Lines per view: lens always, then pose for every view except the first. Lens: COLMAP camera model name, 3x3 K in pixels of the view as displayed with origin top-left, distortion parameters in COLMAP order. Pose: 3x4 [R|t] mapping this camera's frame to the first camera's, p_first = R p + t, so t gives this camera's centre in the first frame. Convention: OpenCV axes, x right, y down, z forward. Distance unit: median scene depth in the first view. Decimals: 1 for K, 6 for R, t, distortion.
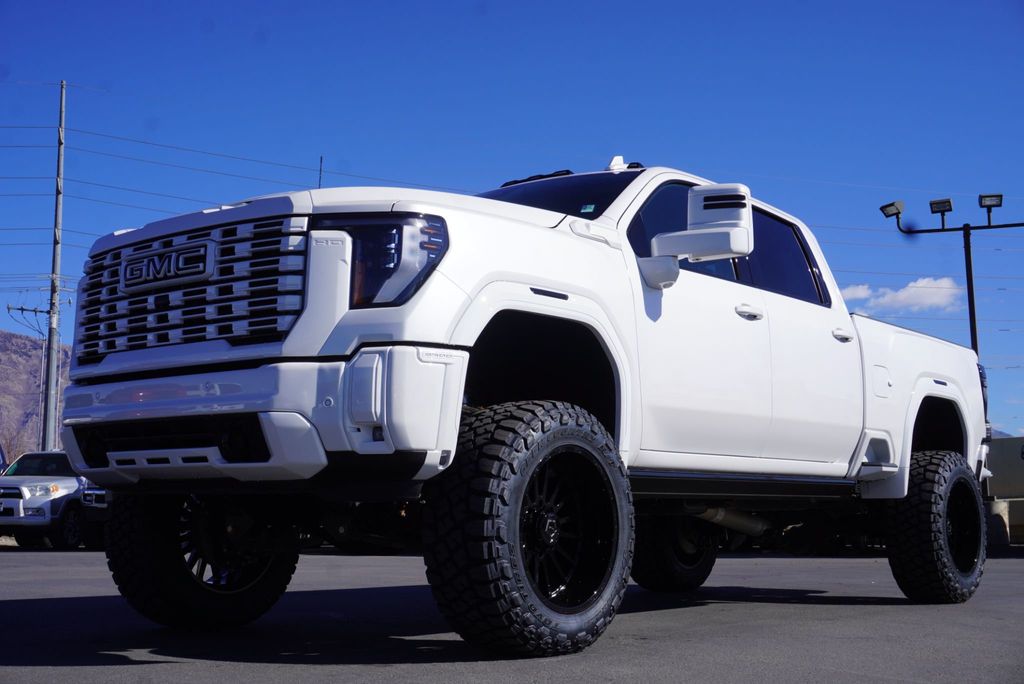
lens RADIAL K [[1272.6, 0, 515.5], [0, 1272.6, 343.2], [0, 0, 1]] dist [0.016743, 0.000000]
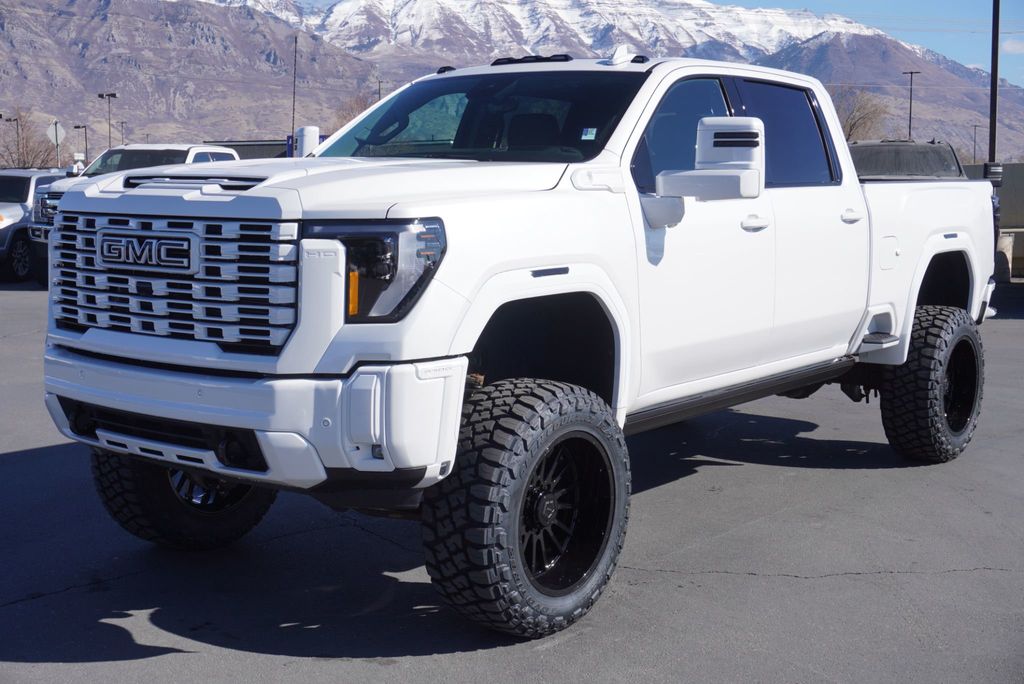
lens RADIAL K [[1374.3, 0, 513.6], [0, 1374.3, 344.8], [0, 0, 1]] dist [0.017185, 0.000000]
pose [[0.999815, 0.002570, 0.019053, -0.020632], [-0.007356, 0.966752, 0.255609, -0.259131], [-0.017763, -0.255702, 0.966592, -0.012358]]
